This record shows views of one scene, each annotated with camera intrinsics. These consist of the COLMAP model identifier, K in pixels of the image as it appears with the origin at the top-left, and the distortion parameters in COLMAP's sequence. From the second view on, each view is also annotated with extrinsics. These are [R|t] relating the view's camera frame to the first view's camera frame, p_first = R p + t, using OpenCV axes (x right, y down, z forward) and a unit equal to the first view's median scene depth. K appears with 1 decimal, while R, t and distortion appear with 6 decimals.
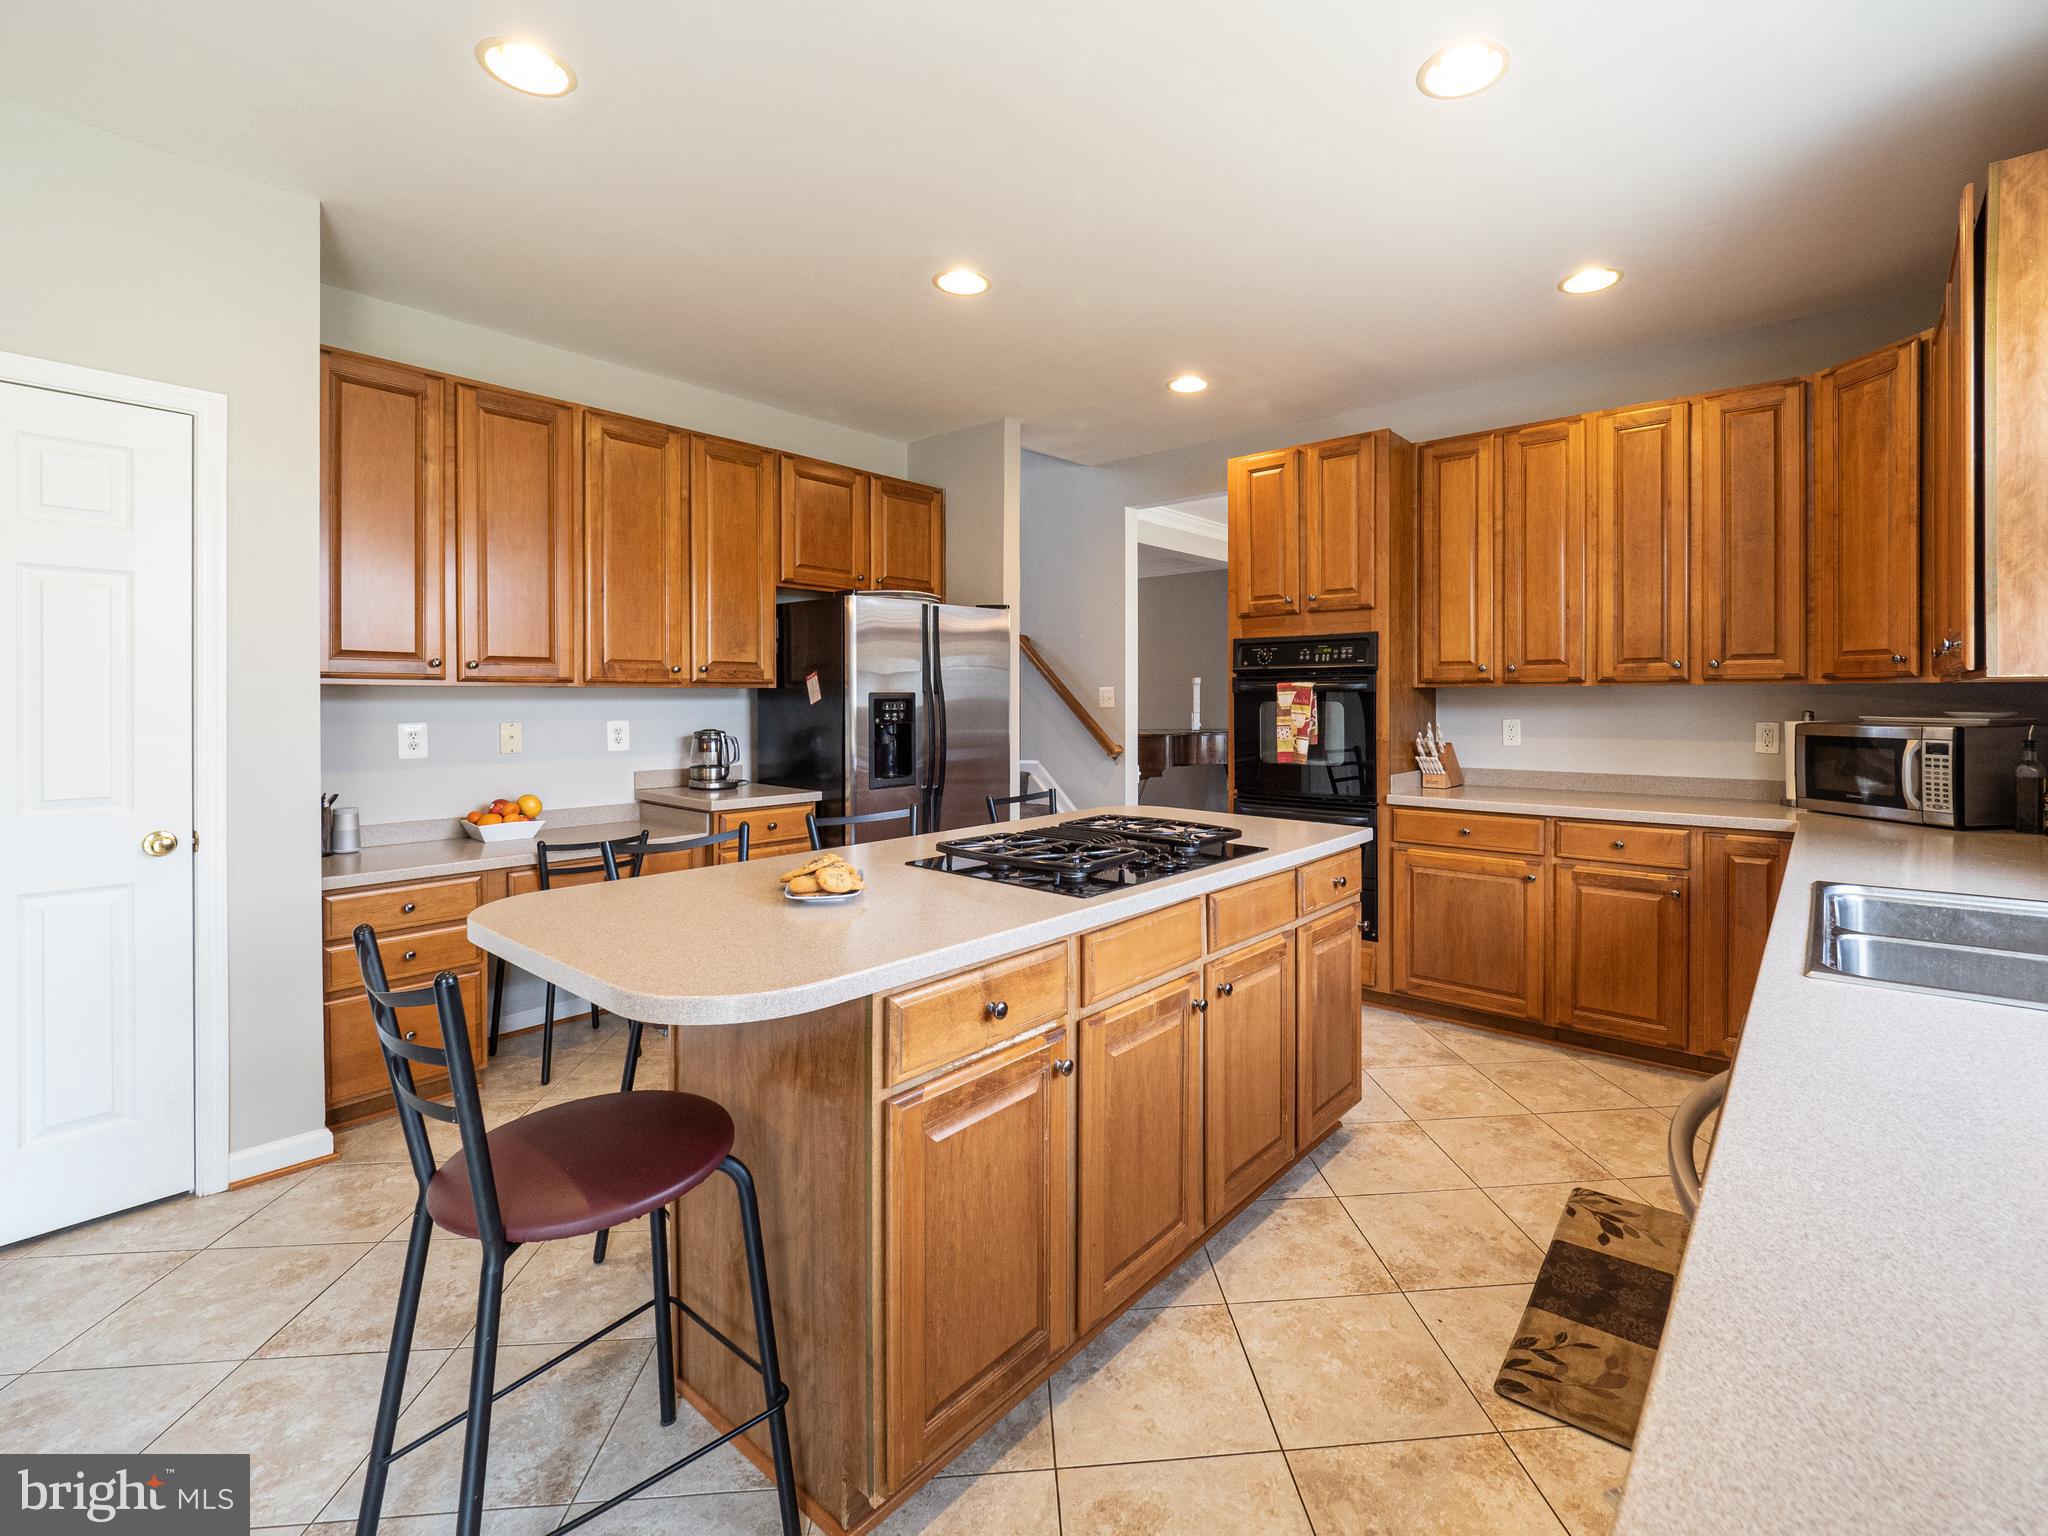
lens RADIAL K [[894.8, 0, 1094.3], [0, 894.8, 702.4], [0, 0, 1]] dist [-0.017479, -0.000151]
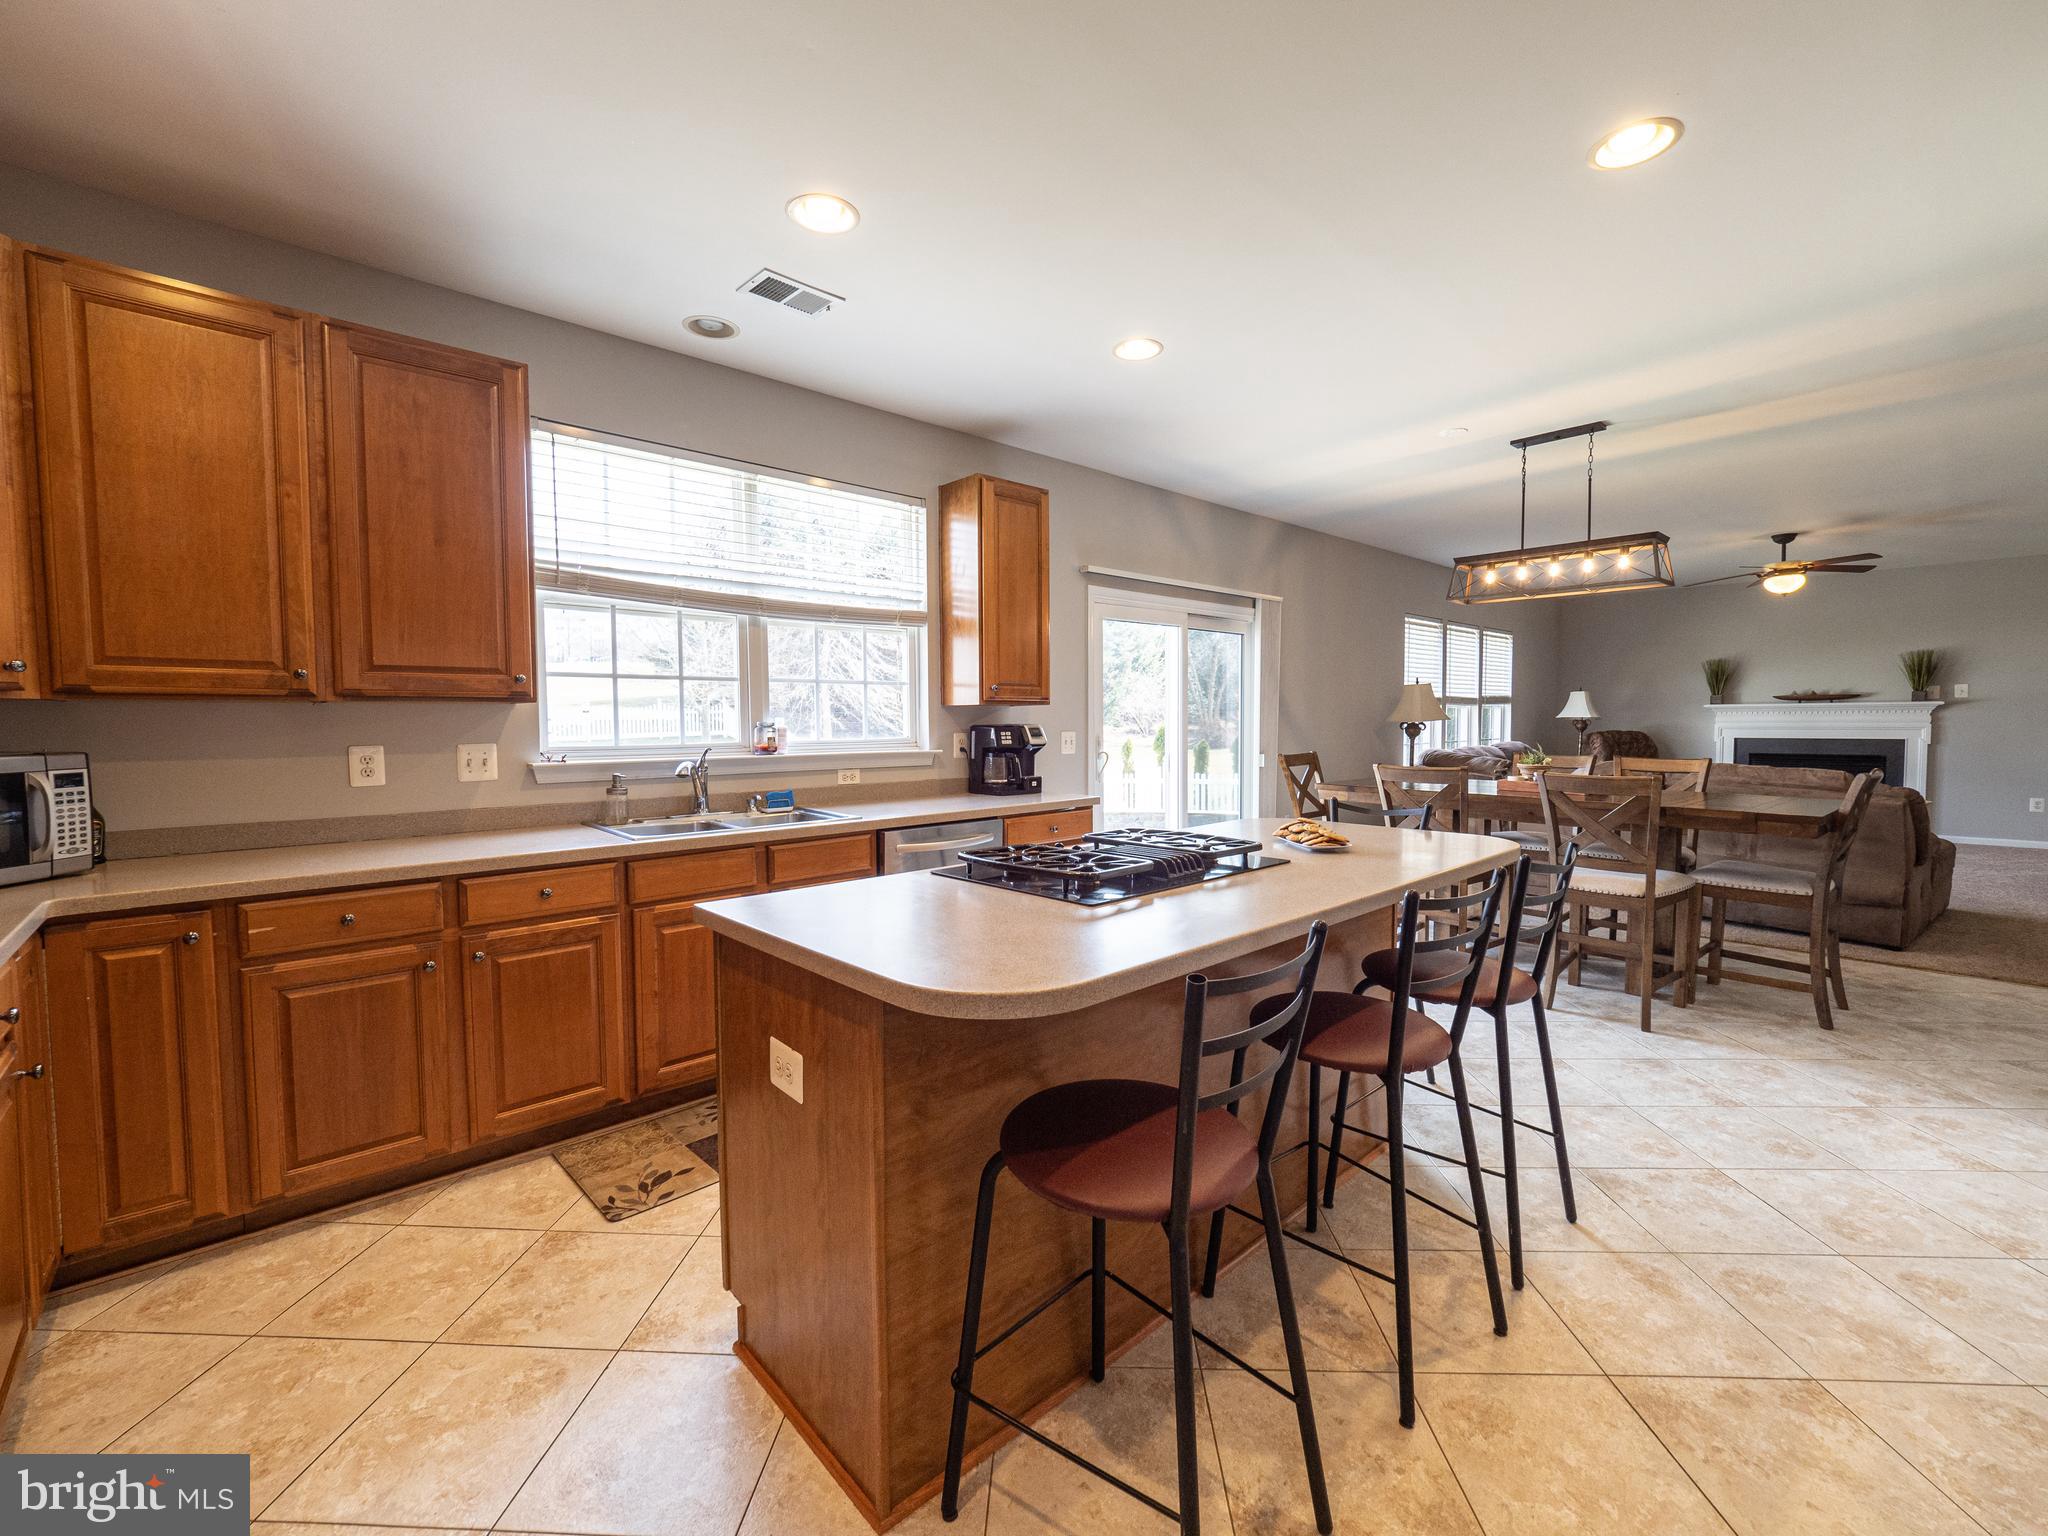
lens RADIAL K [[865.8, 0, 1026.2], [0, 865.8, 760.8], [0, 0, 1]] dist [-0.004577, -0.000487]
pose [[-0.989256, -0.001663, 0.146182, -0.025396], [0.006374, 0.998494, 0.054490, -0.002053], [-0.146053, 0.054836, -0.987756, 1.137214]]
